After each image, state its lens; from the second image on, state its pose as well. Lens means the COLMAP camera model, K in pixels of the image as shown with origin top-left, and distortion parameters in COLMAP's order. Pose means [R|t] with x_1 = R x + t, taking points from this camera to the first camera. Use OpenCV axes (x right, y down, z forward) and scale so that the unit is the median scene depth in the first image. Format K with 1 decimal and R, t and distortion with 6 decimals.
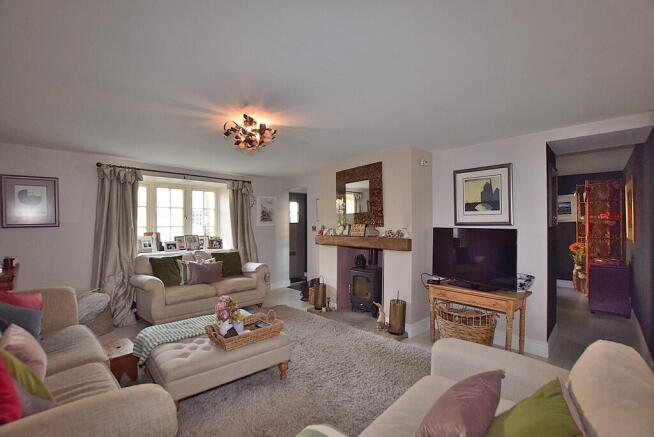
lens RADIAL K [[300.8, 0, 327.0], [0, 300.8, 218.5], [0, 0, 1]] dist [-0.000971, -0.000233]
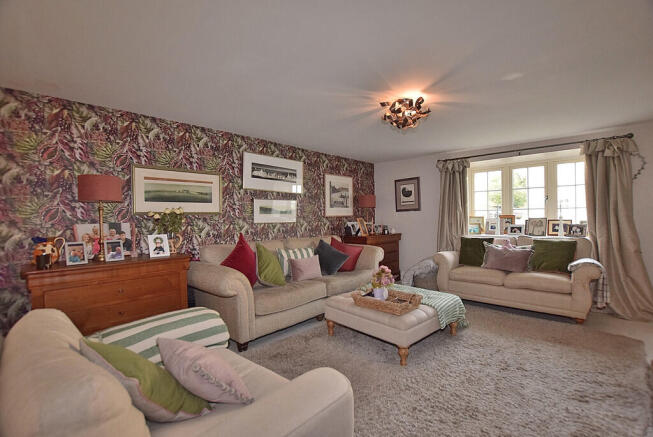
lens RADIAL K [[300.4, 0, 326.5], [0, 300.4, 218.5], [0, 0, 1]] dist [-0.000971, -0.000233]
pose [[0.021690, 0.010382, -0.999711, 0.468205], [0.036852, 0.999258, 0.011177, 0.028781], [0.999085, -0.037084, 0.021291, 0.447177]]
